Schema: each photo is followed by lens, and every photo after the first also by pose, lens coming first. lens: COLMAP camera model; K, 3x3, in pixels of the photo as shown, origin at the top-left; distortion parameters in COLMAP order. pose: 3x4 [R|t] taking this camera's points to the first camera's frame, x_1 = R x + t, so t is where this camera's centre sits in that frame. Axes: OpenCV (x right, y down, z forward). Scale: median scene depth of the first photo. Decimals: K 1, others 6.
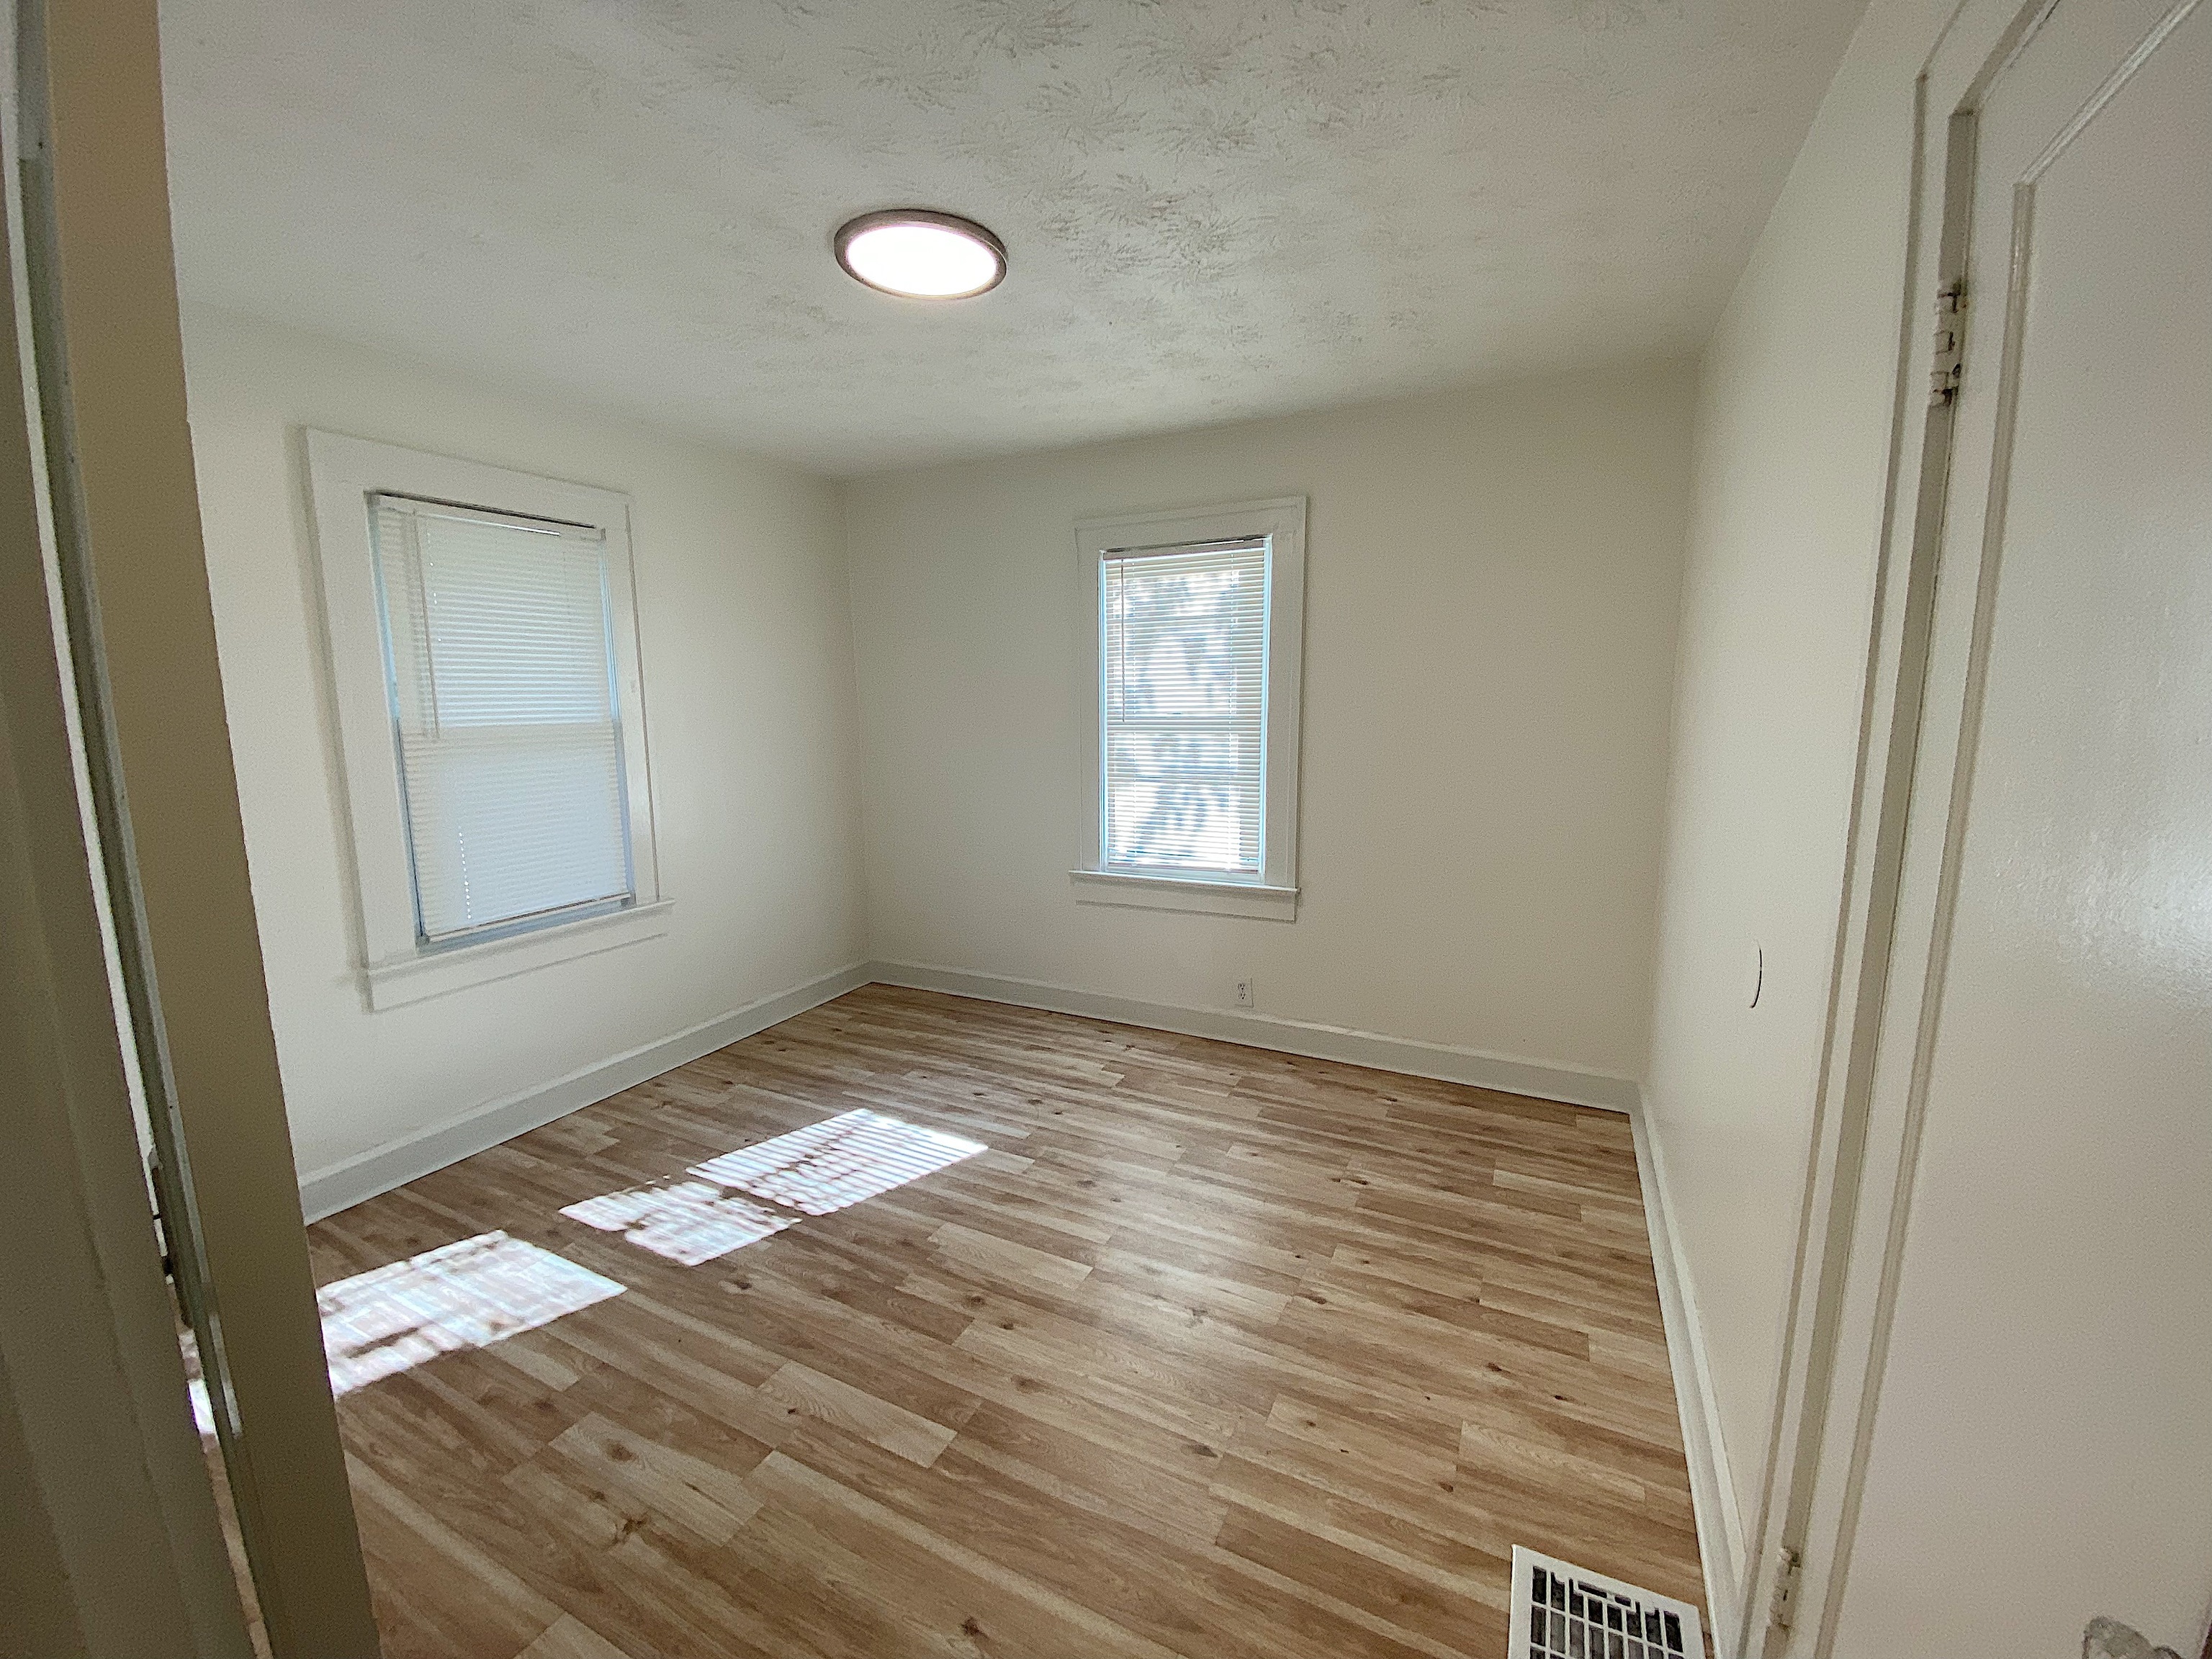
lens RADIAL K [[887.1, 0, 1101.0], [0, 887.1, 831.9], [0, 0, 1]] dist [0.044828, -0.033267]
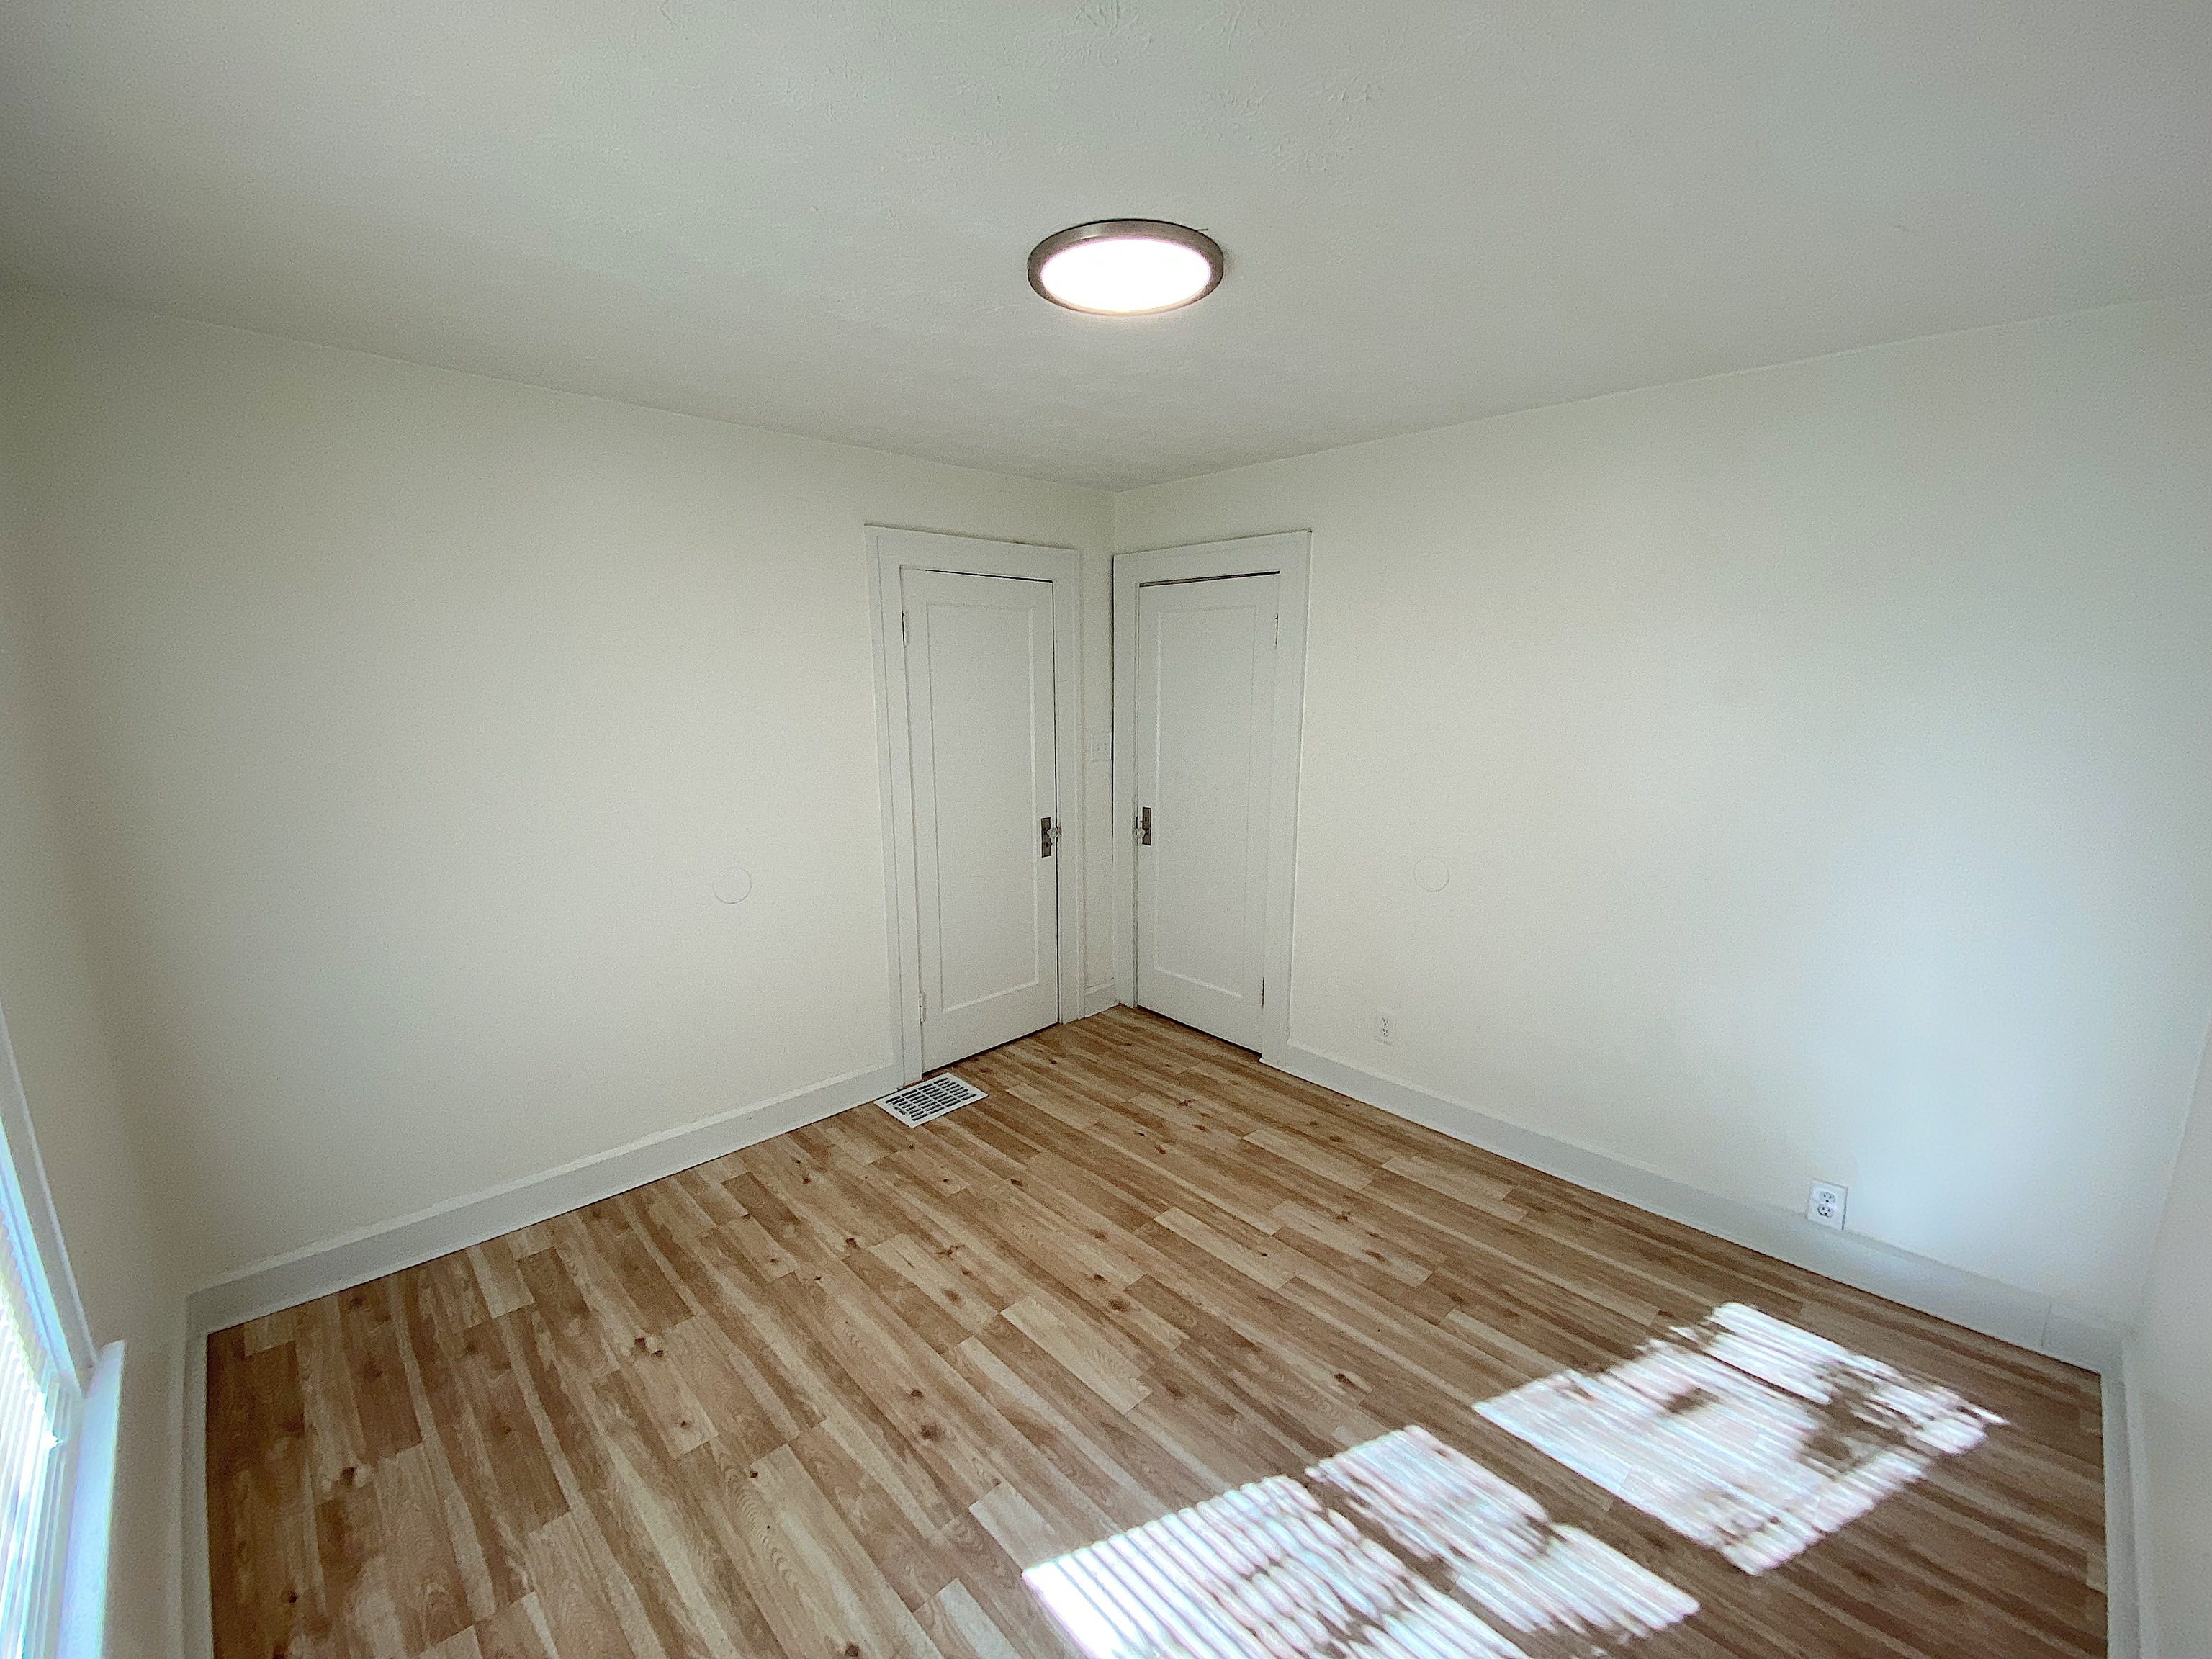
lens RADIAL K [[904.5, 0, 1106.0], [0, 904.5, 829.5], [0, 0, 1]] dist [0.032454, 0.000039]
pose [[-0.941723, -0.051707, 0.332392, -0.450819], [0.060244, 0.946216, 0.317876, -0.367058], [-0.330951, 0.319376, -0.887959, 1.748933]]
